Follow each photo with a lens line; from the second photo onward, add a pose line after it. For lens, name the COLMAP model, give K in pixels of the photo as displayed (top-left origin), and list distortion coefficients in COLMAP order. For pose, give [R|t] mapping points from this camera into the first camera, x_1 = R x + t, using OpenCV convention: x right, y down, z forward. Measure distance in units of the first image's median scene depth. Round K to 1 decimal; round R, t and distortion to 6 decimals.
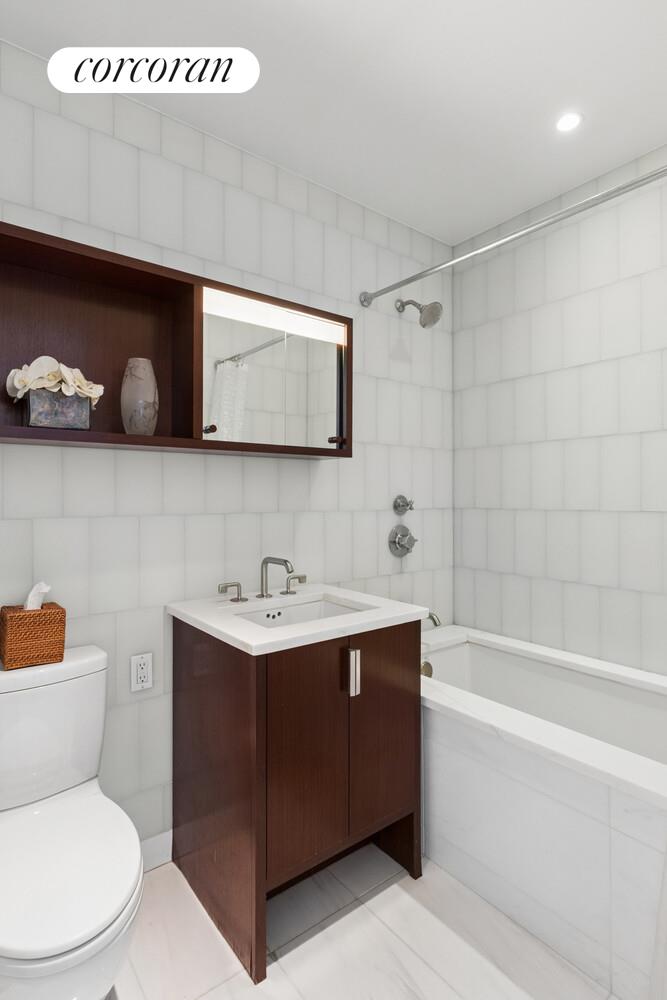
lens RADIAL K [[487.9, 0, 333.5], [0, 487.9, 500.0], [0, 0, 1]] dist [-0.000305, 0.014801]
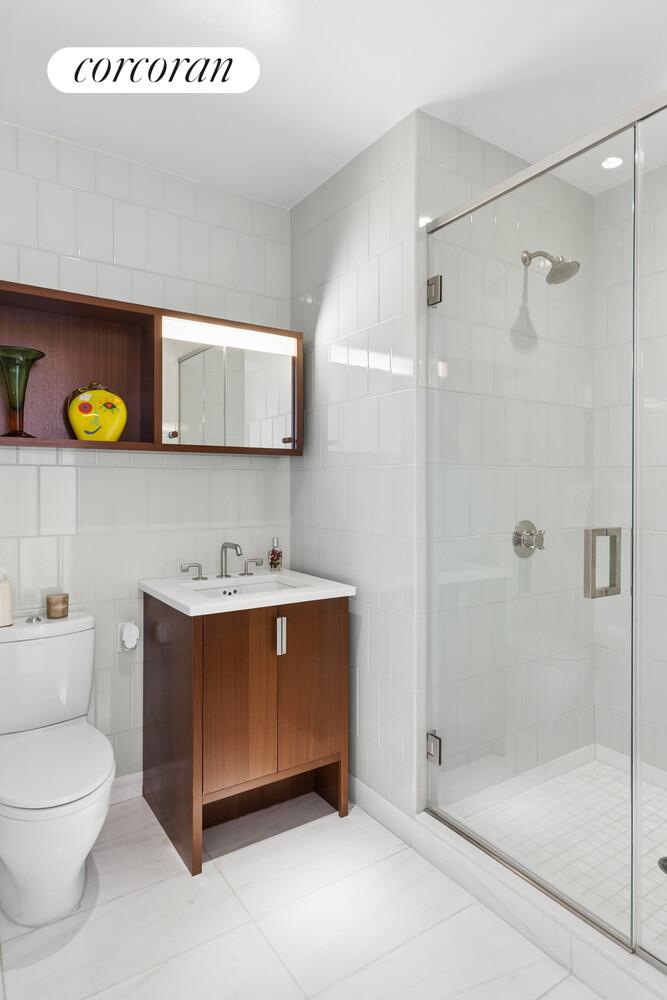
lens RADIAL K [[568.3, 0, 333.5], [0, 568.3, 500.0], [0, 0, 1]] dist [0.064823, 0.000211]
pose [[0.994047, -0.001359, -0.108941, 0.293281], [0.002904, 0.999897, 0.014021, -0.003568], [0.108911, -0.014254, 0.993949, -0.351476]]
